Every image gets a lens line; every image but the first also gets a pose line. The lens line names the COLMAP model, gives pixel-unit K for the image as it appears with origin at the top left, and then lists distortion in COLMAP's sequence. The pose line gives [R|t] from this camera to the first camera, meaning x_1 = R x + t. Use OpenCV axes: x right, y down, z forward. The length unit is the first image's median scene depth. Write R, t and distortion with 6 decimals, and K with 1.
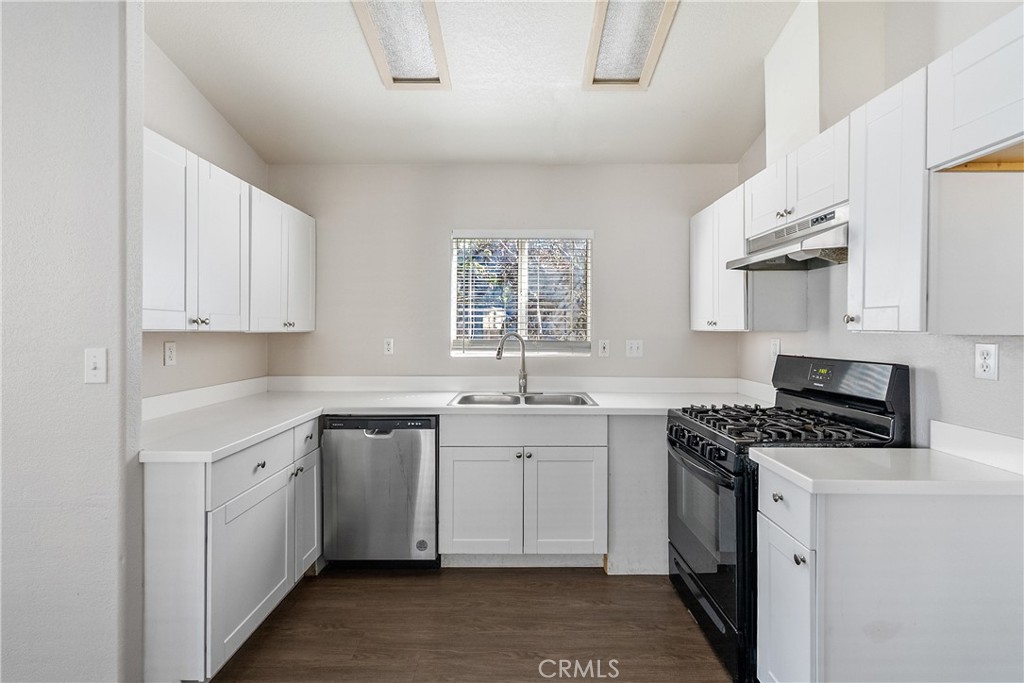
lens RADIAL K [[472.4, 0, 520.2], [0, 472.4, 331.8], [0, 0, 1]] dist [0.002906, 0.000281]
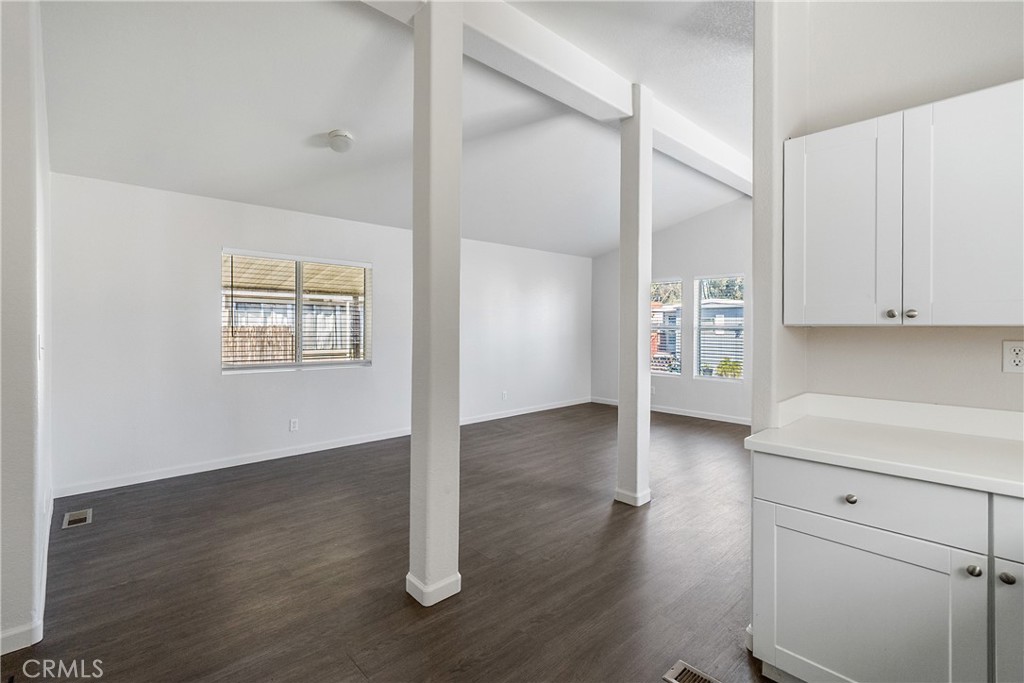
lens RADIAL K [[472.4, 0, 520.2], [0, 472.4, 331.8], [0, 0, 1]] dist [0.002906, 0.000281]
pose [[-0.723287, 0.002306, -0.690544, 0.288819], [-0.001024, 0.999990, 0.004412, 0.004169], [0.690547, 0.003898, -0.723277, 0.906866]]
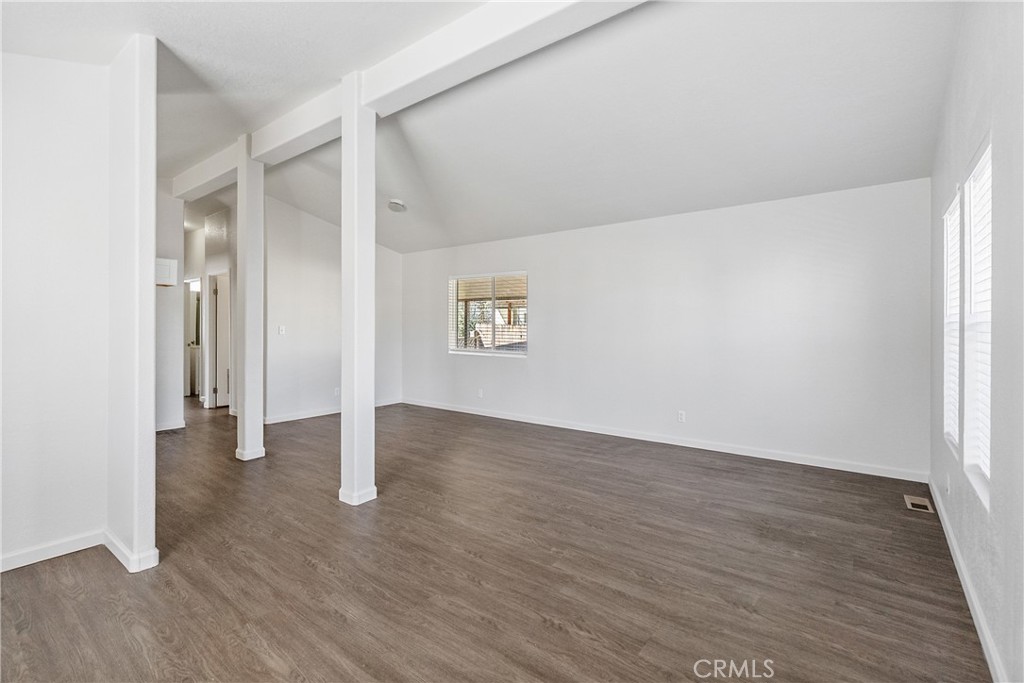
lens RADIAL K [[472.4, 0, 520.2], [0, 472.4, 331.8], [0, 0, 1]] dist [0.002906, 0.000281]
pose [[-0.792629, -0.001617, 0.609702, -2.167640], [0.001462, 0.999989, 0.004552, 0.023938], [-0.609703, 0.004499, -0.792618, 0.941872]]
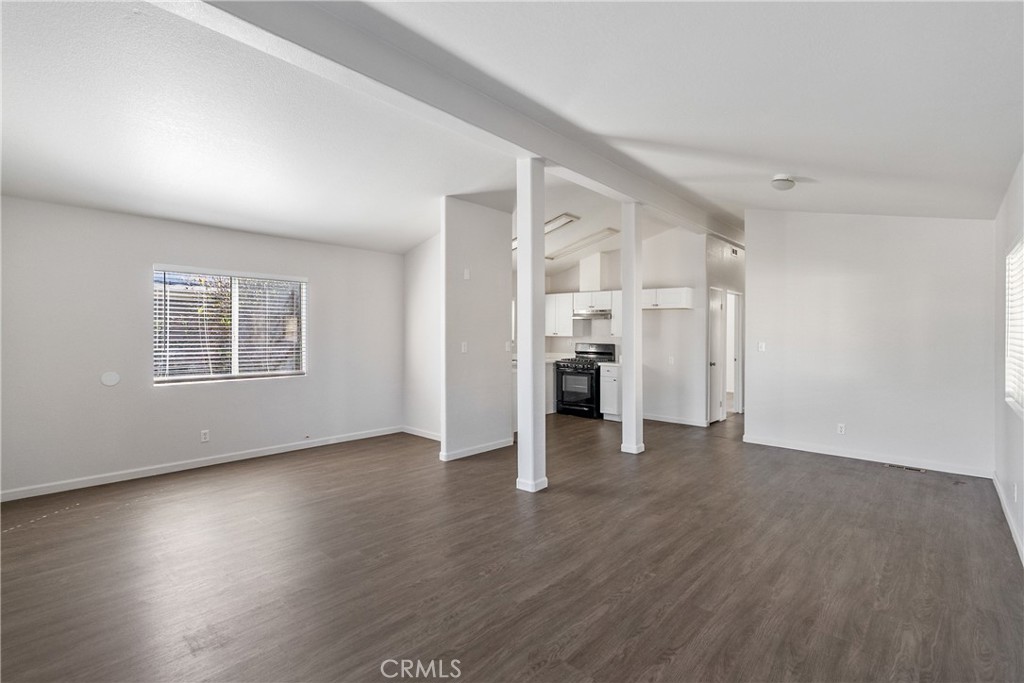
lens RADIAL K [[460.0, 0, 496.2], [0, 460.0, 340.4], [0, 0, 1]] dist [0.001691, 0.000030]
pose [[0.701541, -0.006921, 0.712595, -2.179413], [-0.004414, 0.999891, 0.014057, -0.016647], [-0.712615, -0.013007, 0.701434, -0.901430]]
